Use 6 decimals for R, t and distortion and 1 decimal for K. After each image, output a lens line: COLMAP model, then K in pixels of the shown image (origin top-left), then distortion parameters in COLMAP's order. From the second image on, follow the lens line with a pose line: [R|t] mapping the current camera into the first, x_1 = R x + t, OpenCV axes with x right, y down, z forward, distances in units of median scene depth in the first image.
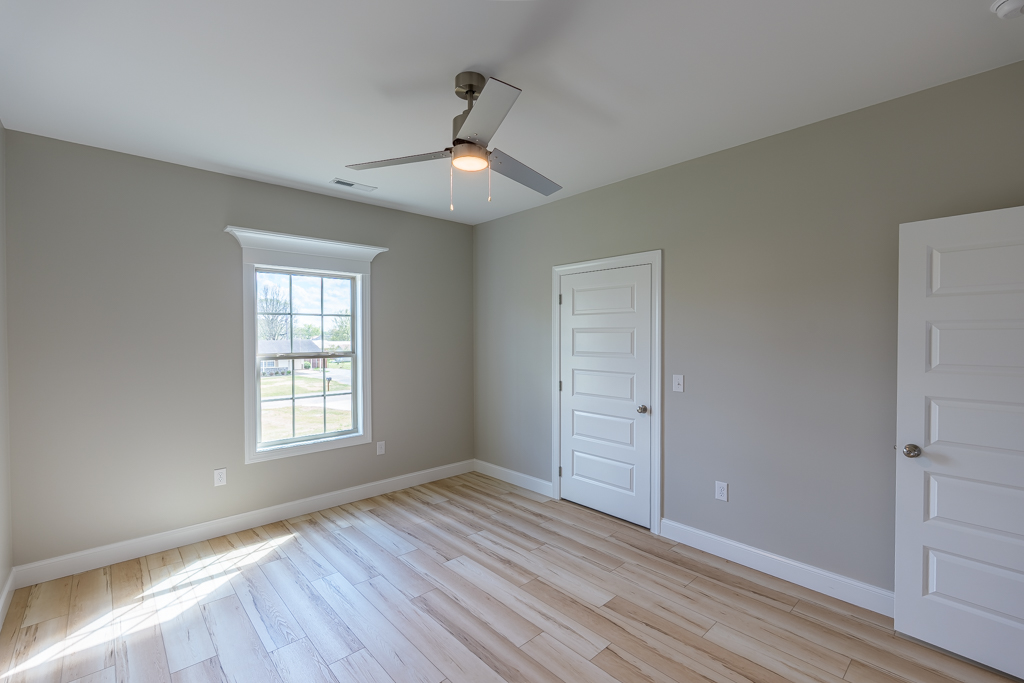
lens RADIAL K [[445.9, 0, 516.2], [0, 445.9, 340.3], [0, 0, 1]] dist [0.002028, -0.000957]
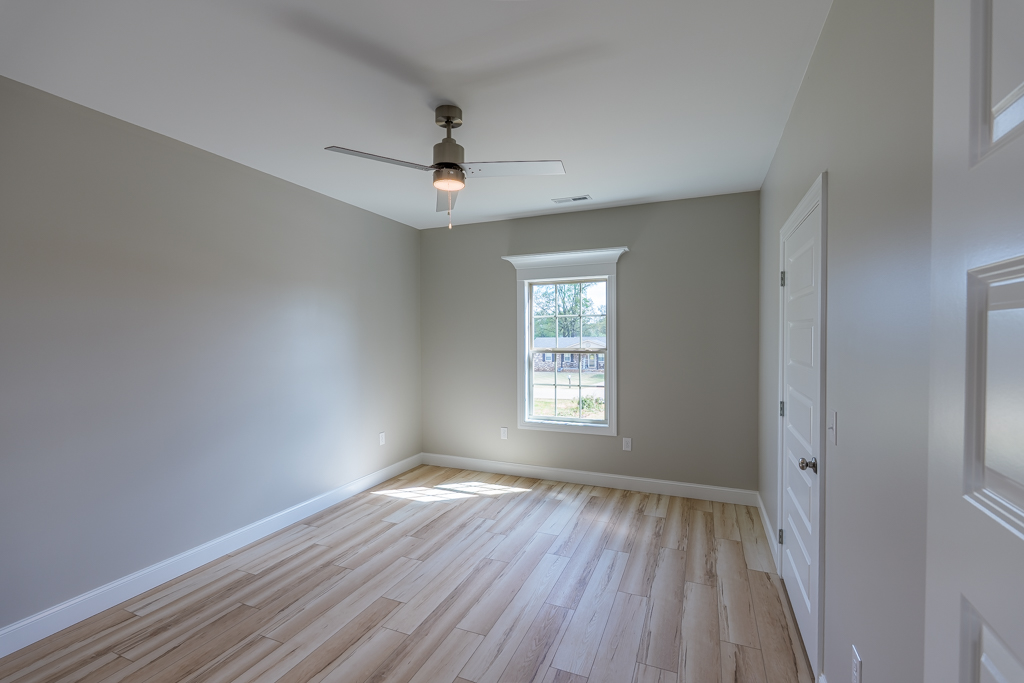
lens RADIAL K [[445.9, 0, 511.5], [0, 445.9, 340.3], [0, 0, 1]] dist [0.002028, -0.000957]
pose [[0.417895, 0.013235, -0.908399, 0.585583], [-0.005467, 0.999912, 0.012054, -0.007347], [0.908479, -0.000071, 0.417930, 0.386565]]
